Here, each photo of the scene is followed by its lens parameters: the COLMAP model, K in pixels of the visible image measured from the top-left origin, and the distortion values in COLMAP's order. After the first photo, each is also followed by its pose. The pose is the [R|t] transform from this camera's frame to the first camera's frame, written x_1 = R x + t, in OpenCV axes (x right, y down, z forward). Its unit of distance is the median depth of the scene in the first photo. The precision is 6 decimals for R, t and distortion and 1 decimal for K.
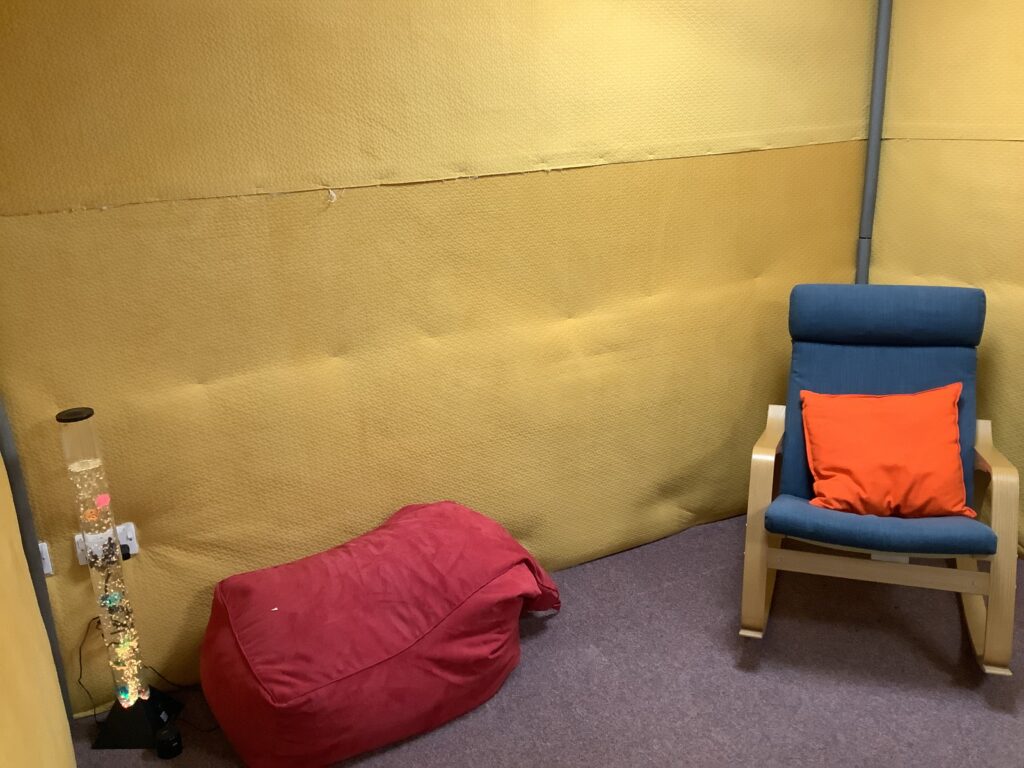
lens RADIAL K [[921.9, 0, 507.5], [0, 921.9, 380.5], [0, 0, 1]] dist [0.148385, -0.322953]
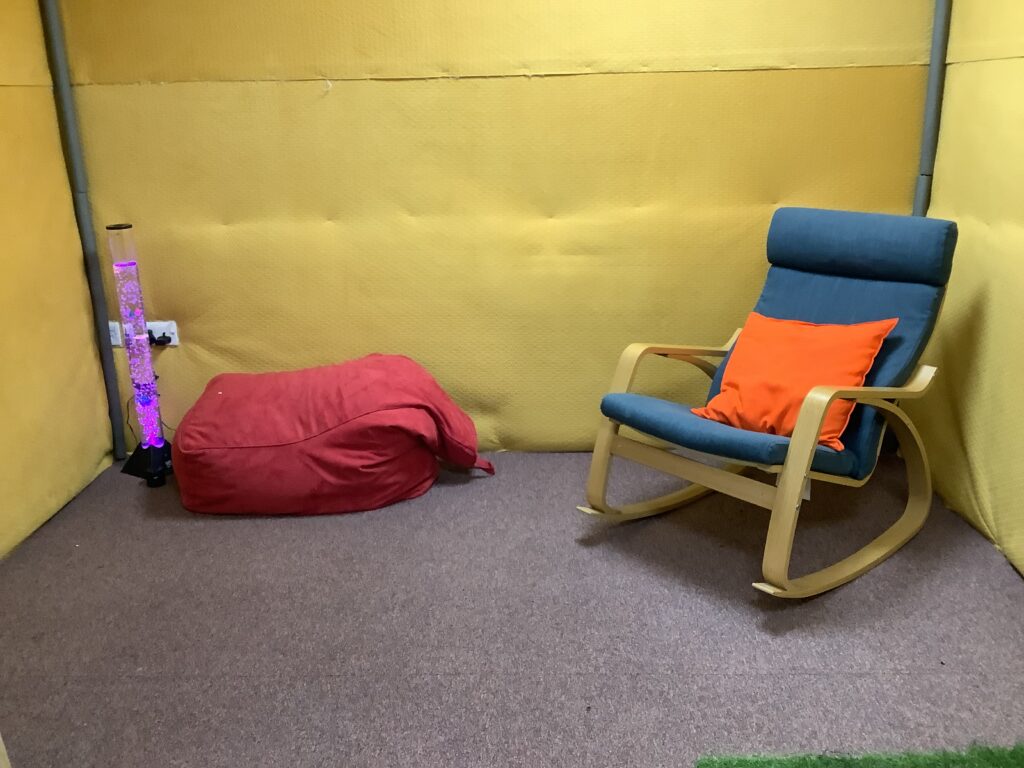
lens RADIAL K [[921.9, 0, 507.5], [0, 921.9, 380.5], [0, 0, 1]] dist [0.148385, -0.322953]
pose [[0.871341, 0.167224, -0.461303, 0.616152], [-0.161900, 0.985466, 0.051426, 0.081208], [0.463199, 0.029876, 0.885751, 0.016170]]
